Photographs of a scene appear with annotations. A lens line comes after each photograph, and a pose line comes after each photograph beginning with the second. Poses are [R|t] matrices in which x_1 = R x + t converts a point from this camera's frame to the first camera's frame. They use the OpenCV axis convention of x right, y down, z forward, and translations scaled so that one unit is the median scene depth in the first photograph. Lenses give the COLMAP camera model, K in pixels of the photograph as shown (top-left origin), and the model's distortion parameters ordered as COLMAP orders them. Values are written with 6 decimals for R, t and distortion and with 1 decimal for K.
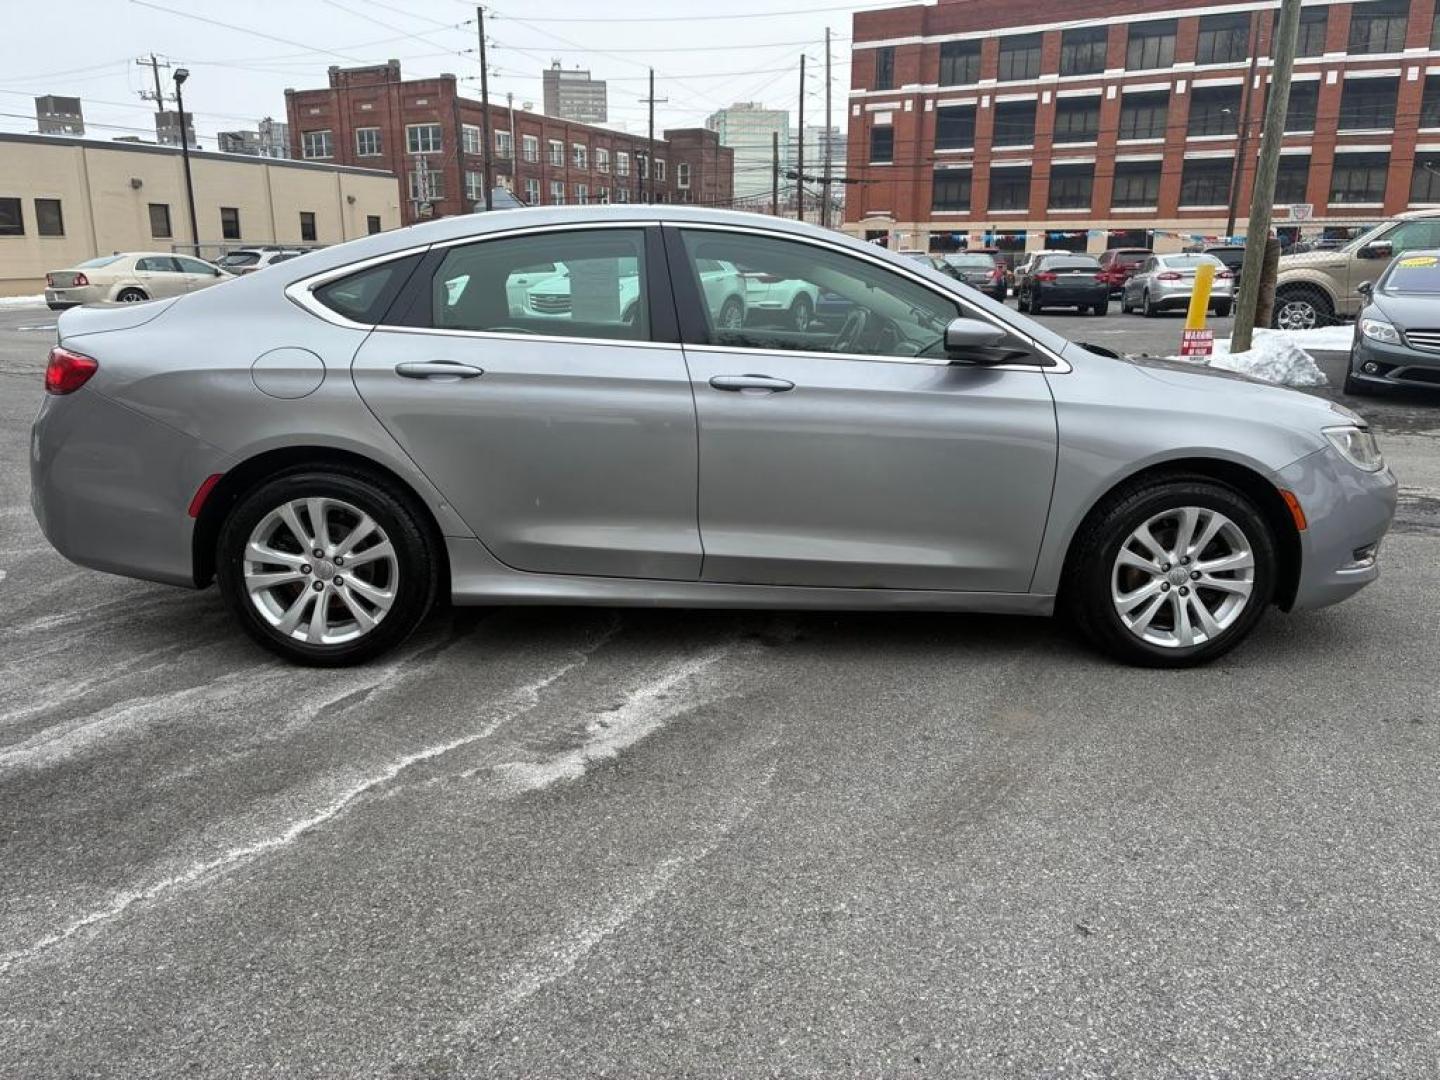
lens RADIAL K [[1095.3, 0, 722.6], [0, 1095.3, 546.1], [0, 0, 1]] dist [0.070707, -0.092092]
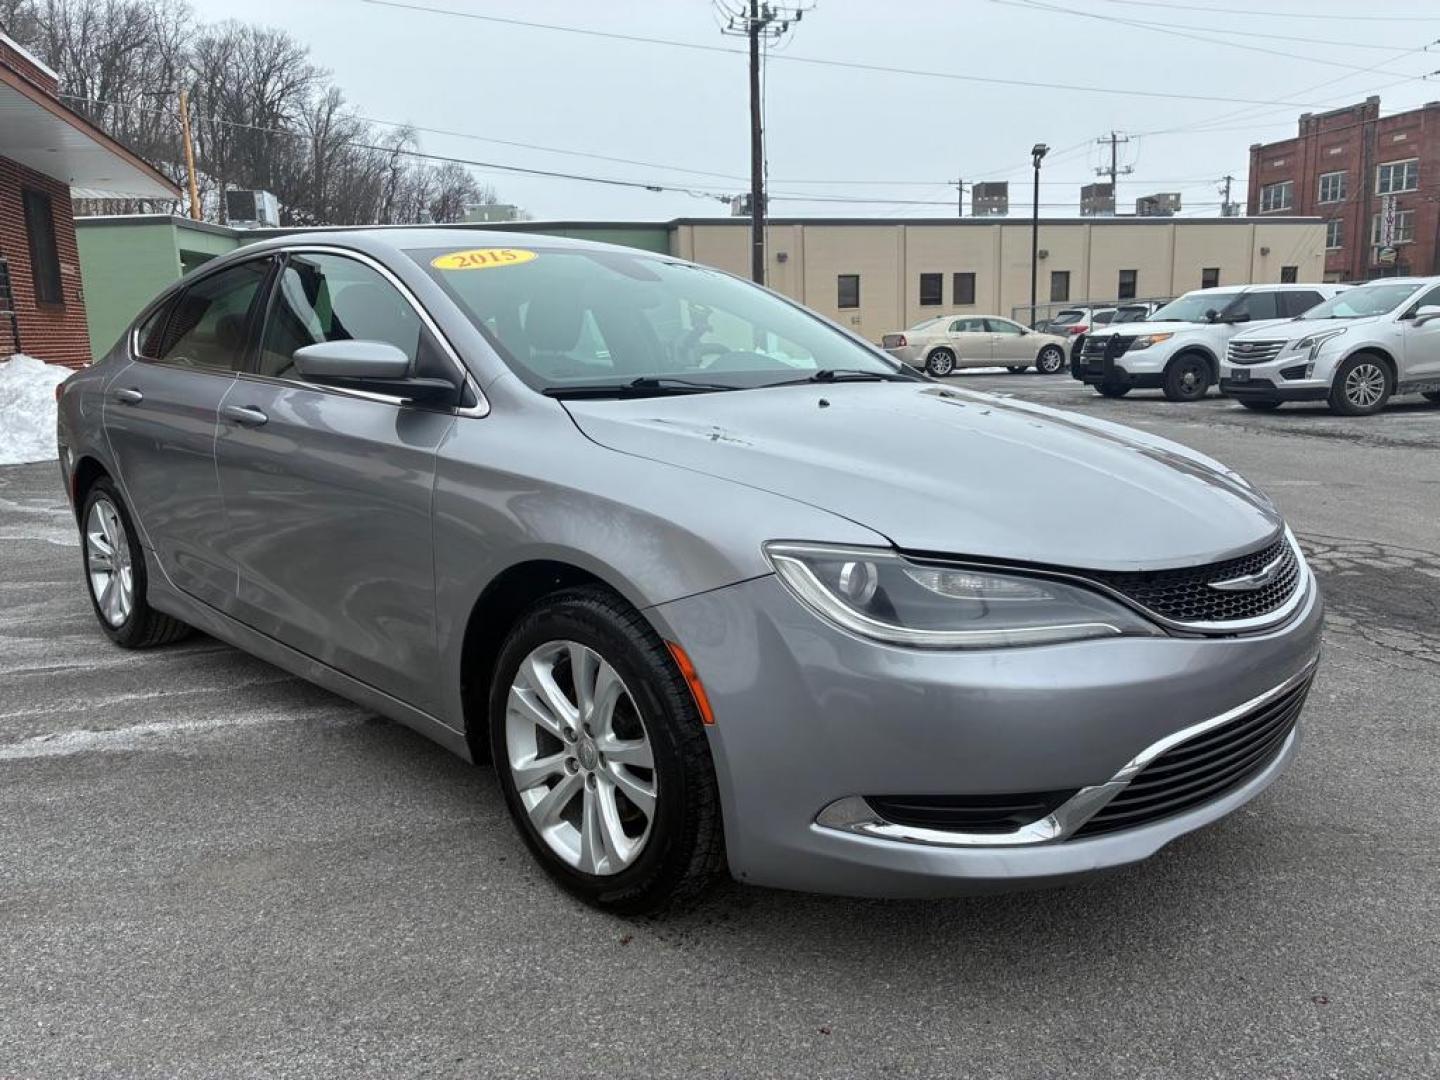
lens RADIAL K [[1095.3, 0, 715.5], [0, 1095.3, 536.5], [0, 0, 1]] dist [0.070707, -0.092092]
pose [[0.675498, 0.111300, -0.728914, 0.073547], [-0.155153, 0.987865, 0.007056, -0.008848], [0.720854, 0.108326, 0.684569, 0.051160]]
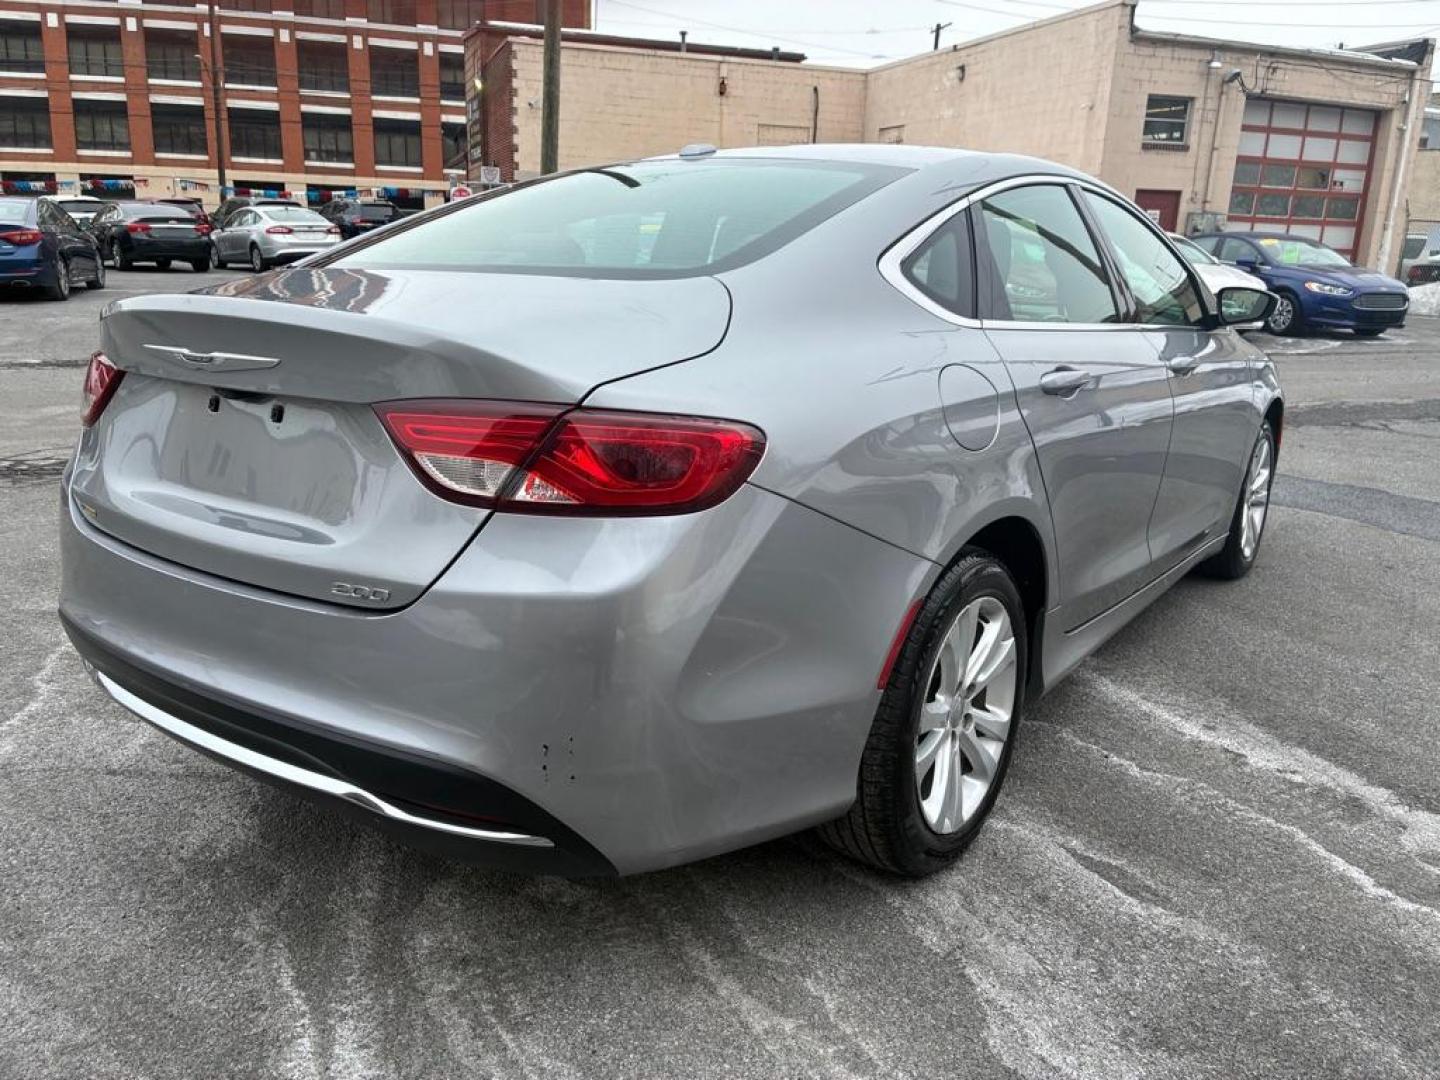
lens RADIAL K [[1095.3, 0, 724.4], [0, 1095.3, 539.6], [0, 0, 1]] dist [0.070707, -0.092092]
pose [[0.628123, -0.196787, 0.752819, -0.070977], [0.170520, 0.978786, 0.113579, -0.013316], [-0.759200, 0.057029, 0.648354, 0.054188]]
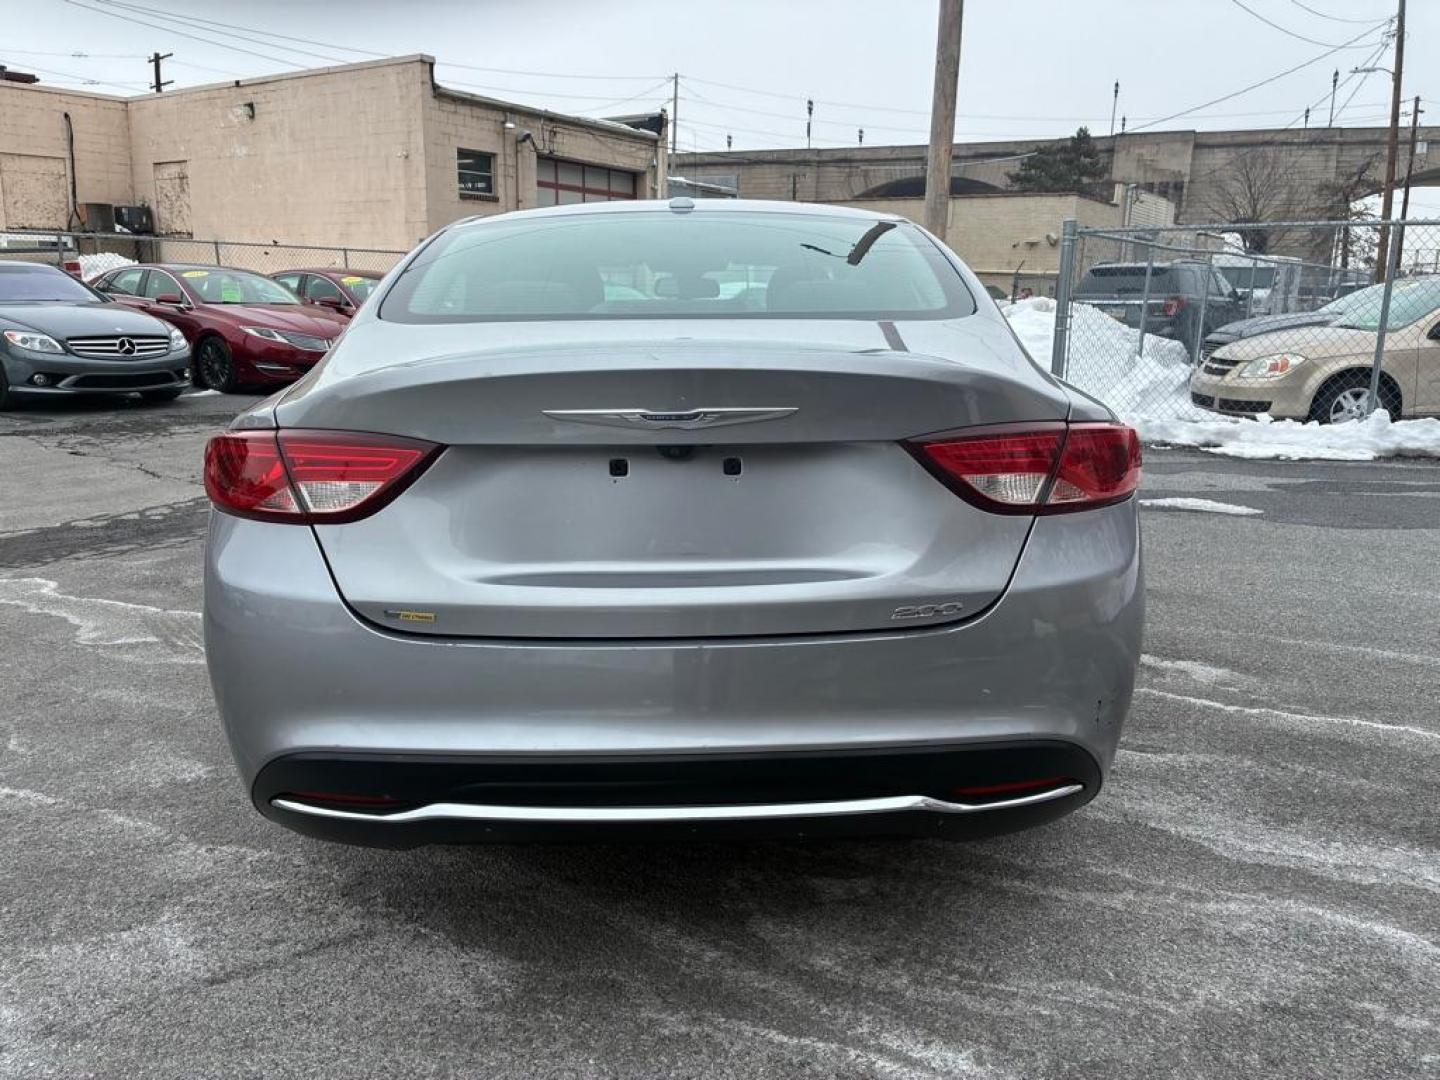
lens RADIAL K [[1095.3, 0, 725.2], [0, 1095.3, 547.3], [0, 0, 1]] dist [0.070707, -0.092092]
pose [[0.024057, -0.230508, 0.972773, -0.088997], [0.237024, 0.946625, 0.218450, -0.021816], [-0.971206, 0.225315, 0.077409, 0.089742]]
